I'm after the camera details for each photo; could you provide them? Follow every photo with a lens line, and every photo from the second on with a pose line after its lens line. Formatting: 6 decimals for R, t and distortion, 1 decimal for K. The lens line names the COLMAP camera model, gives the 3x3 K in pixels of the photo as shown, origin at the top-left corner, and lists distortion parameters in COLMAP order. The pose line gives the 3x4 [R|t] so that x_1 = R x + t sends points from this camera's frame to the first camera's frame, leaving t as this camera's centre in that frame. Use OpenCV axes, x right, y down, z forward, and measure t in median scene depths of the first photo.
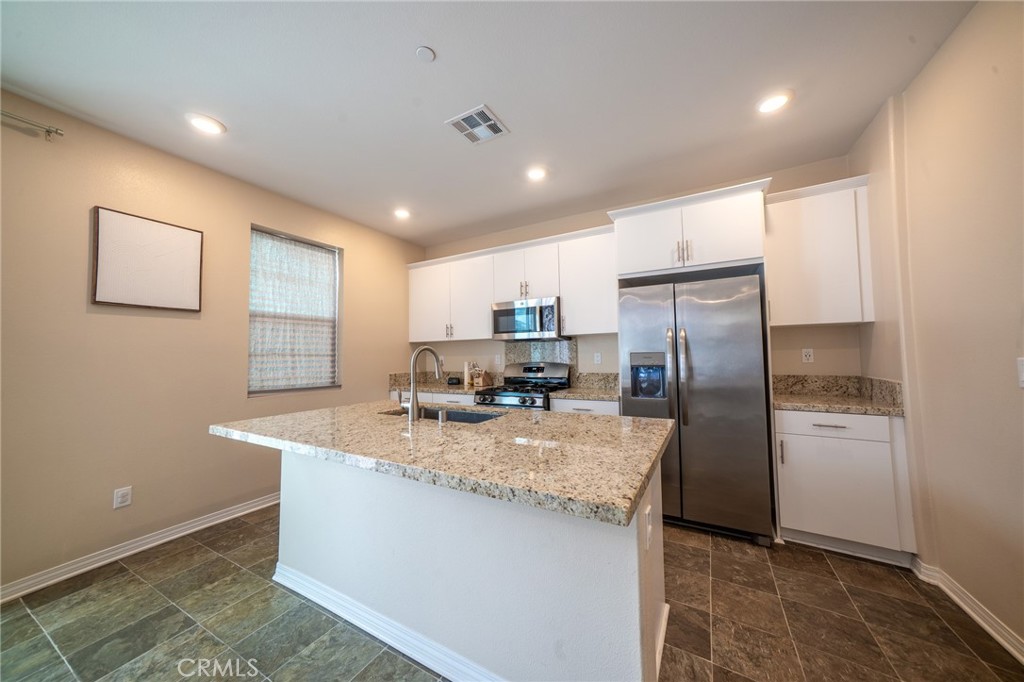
lens RADIAL K [[350.3, 0, 508.1], [0, 350.3, 340.5], [0, 0, 1]] dist [0.009019, 0.000586]
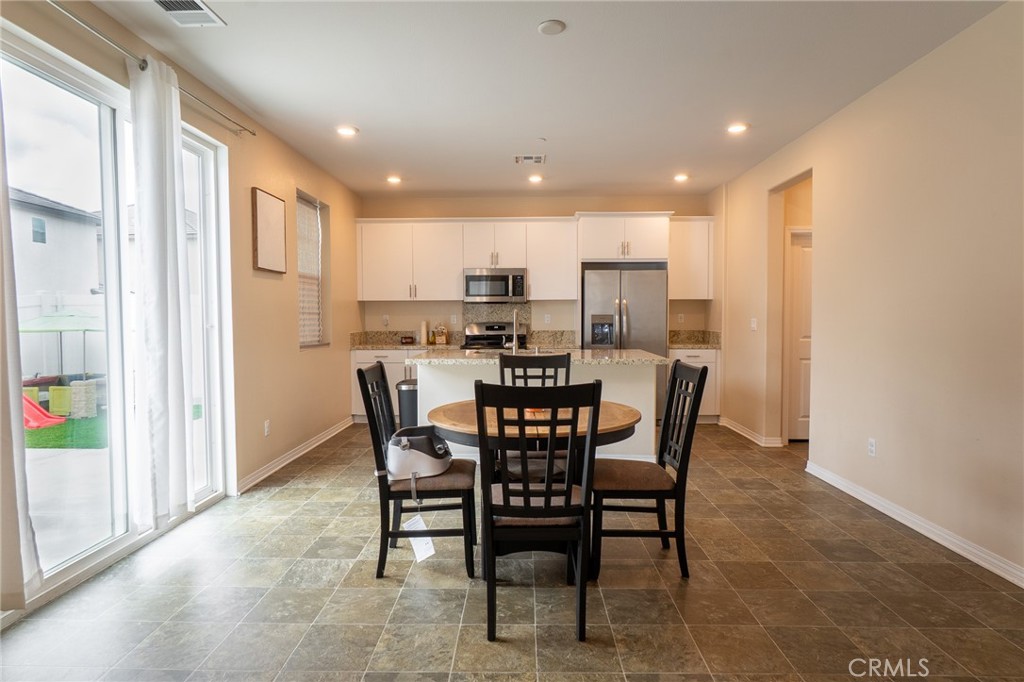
lens RADIAL K [[556.2, 0, 511.9], [0, 556.2, 341.8], [0, 0, 1]] dist [-0.000909, 0.000291]
pose [[0.884046, -0.009315, 0.467307, -1.022071], [-0.031781, 0.996290, 0.079982, -0.028591], [-0.466318, -0.085559, 0.880470, -0.887474]]
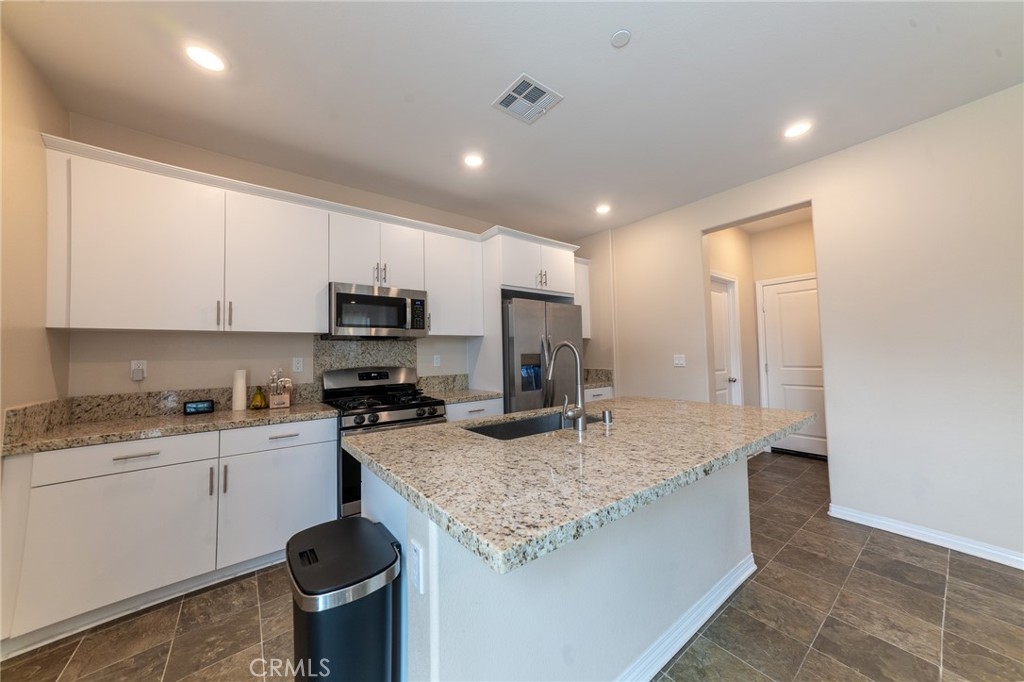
lens RADIAL K [[350.3, 0, 502.4], [0, 350.3, 345.9], [0, 0, 1]] dist [0.009019, 0.000586]
pose [[0.388664, 0.031874, 0.920828, -0.751016], [-0.029216, 0.999325, -0.022260, 0.034501], [-0.920916, -0.018251, 0.389333, 0.601044]]
